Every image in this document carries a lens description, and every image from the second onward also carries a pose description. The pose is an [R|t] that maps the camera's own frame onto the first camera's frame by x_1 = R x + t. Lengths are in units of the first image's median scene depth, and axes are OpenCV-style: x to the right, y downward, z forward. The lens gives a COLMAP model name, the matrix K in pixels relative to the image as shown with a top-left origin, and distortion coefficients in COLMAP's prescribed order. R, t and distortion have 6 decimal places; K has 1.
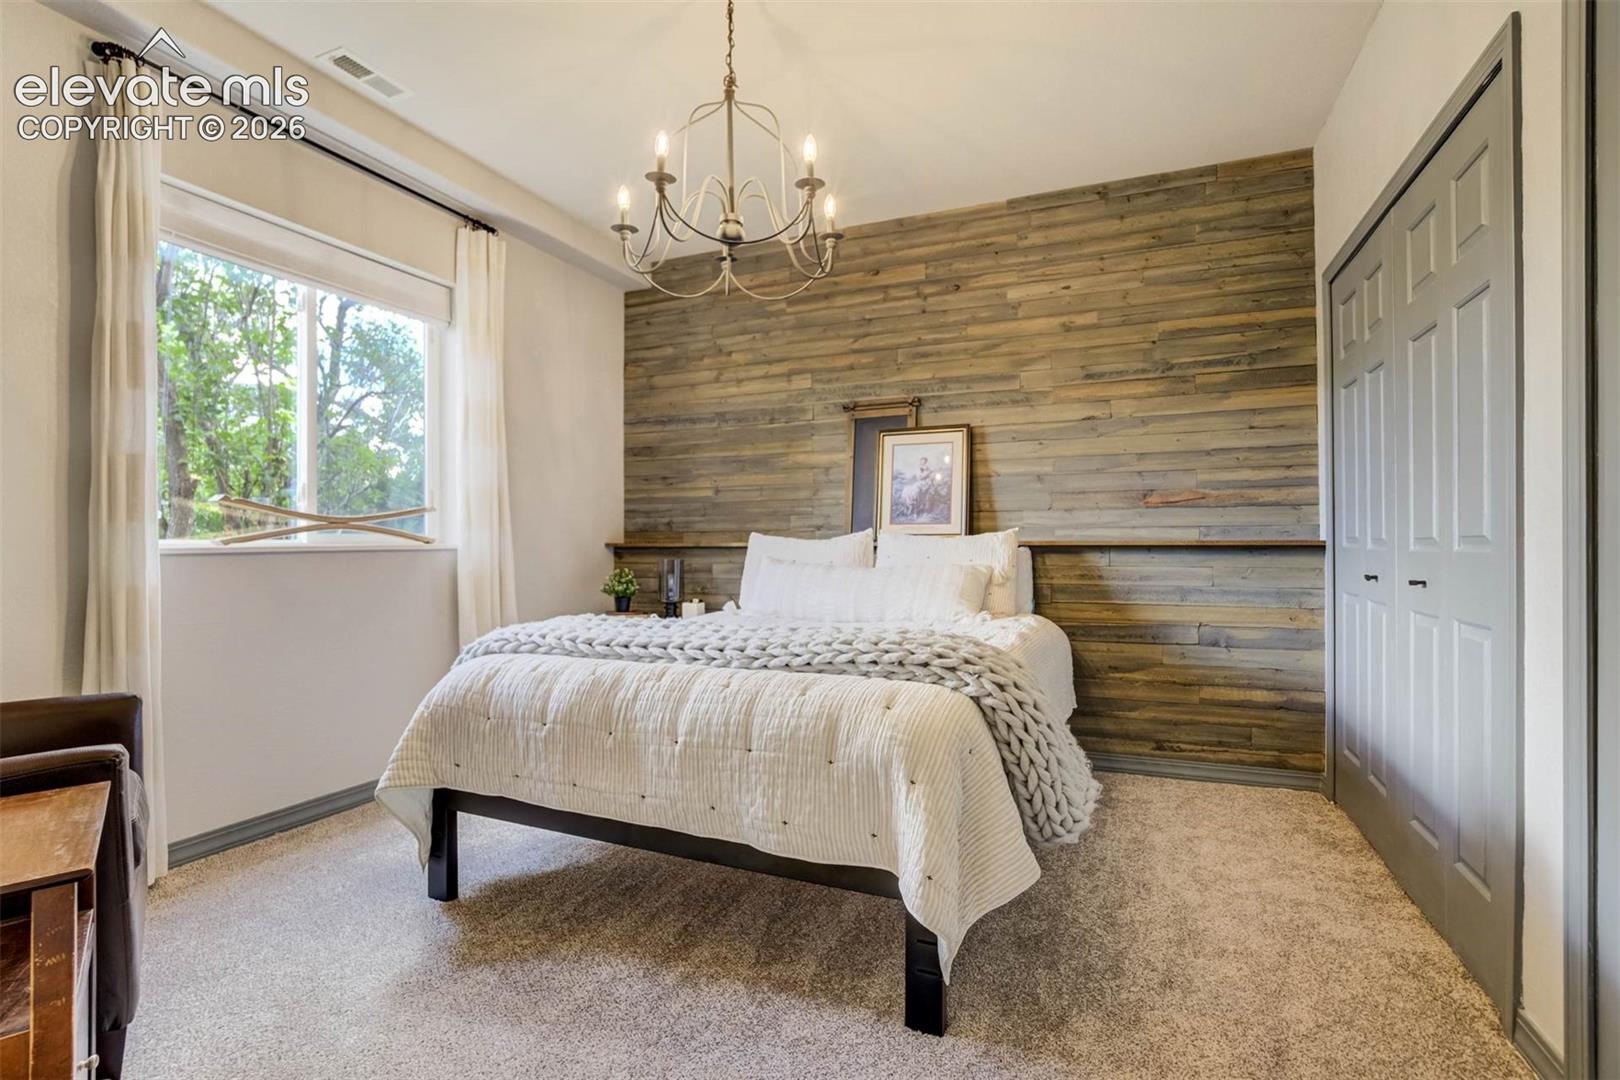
lens RADIAL K [[741.6, 0, 808.4], [0, 741.6, 536.6], [0, 0, 1]] dist [-0.018768, 0.000000]
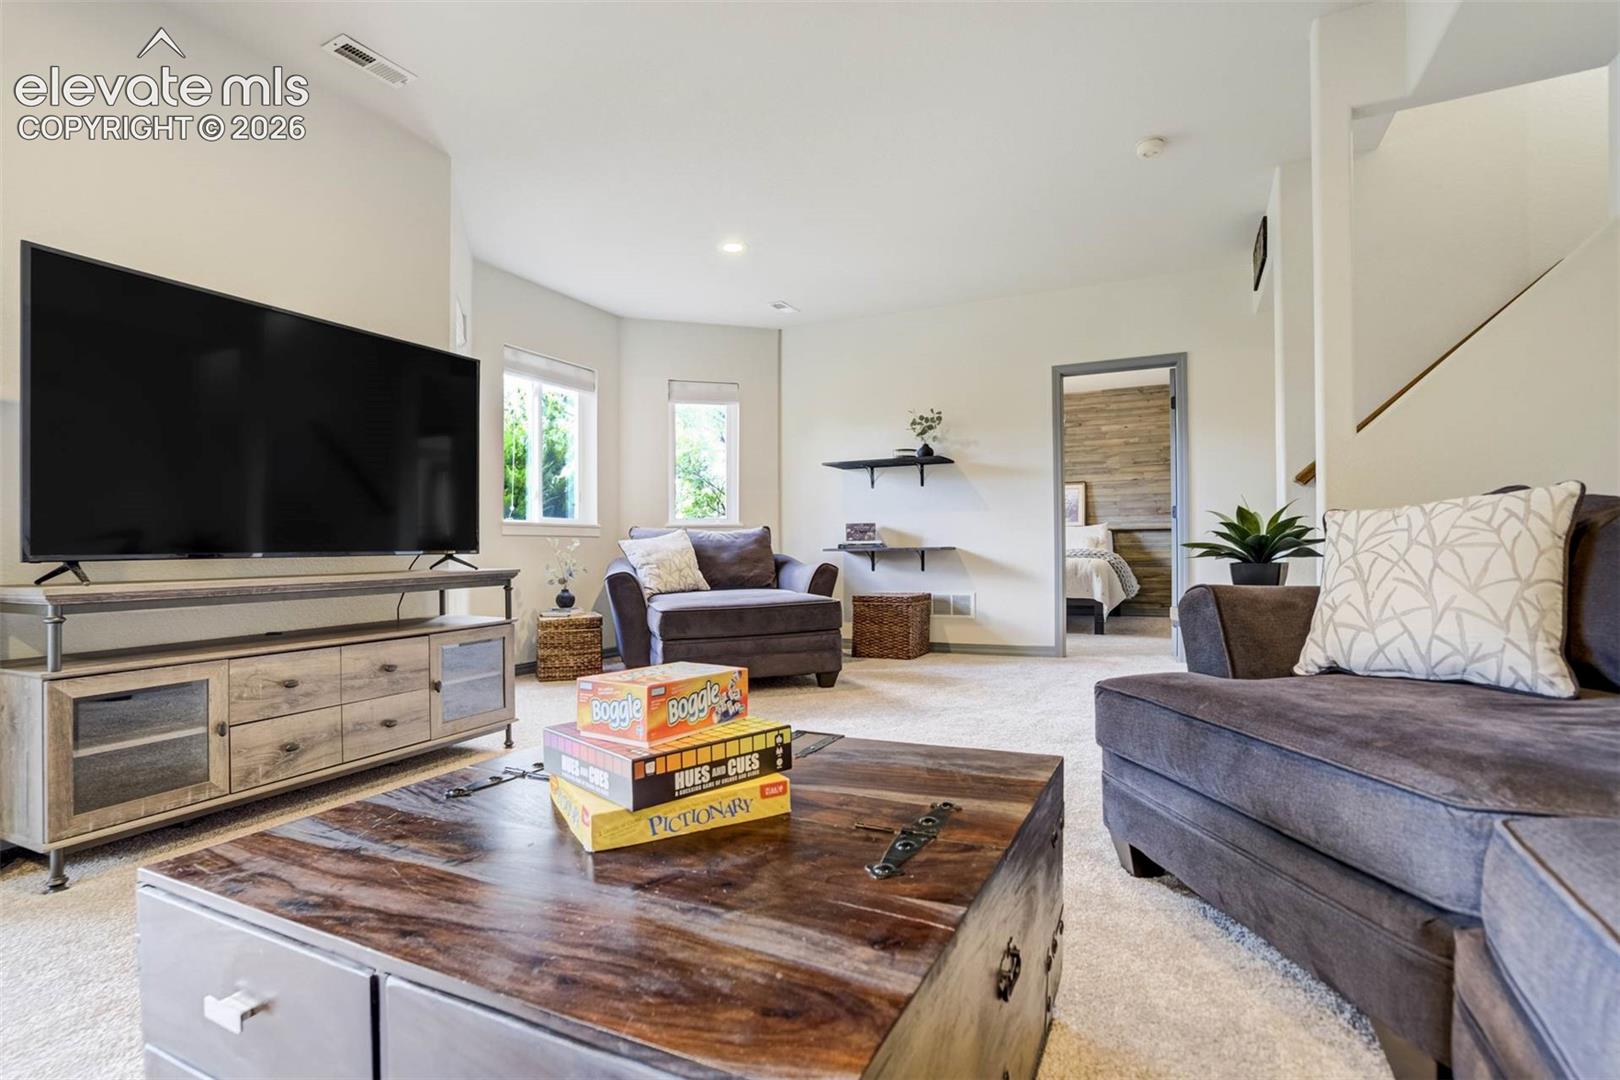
lens RADIAL K [[771.1, 0, 812.8], [0, 771.1, 543.5], [0, 0, 1]] dist [0.001077, -0.000025]
pose [[0.999687, -0.002802, -0.024866, -0.653263], [0.002804, 0.999996, 0.000047, 0.055584], [0.024866, -0.000117, 0.999691, -1.655725]]
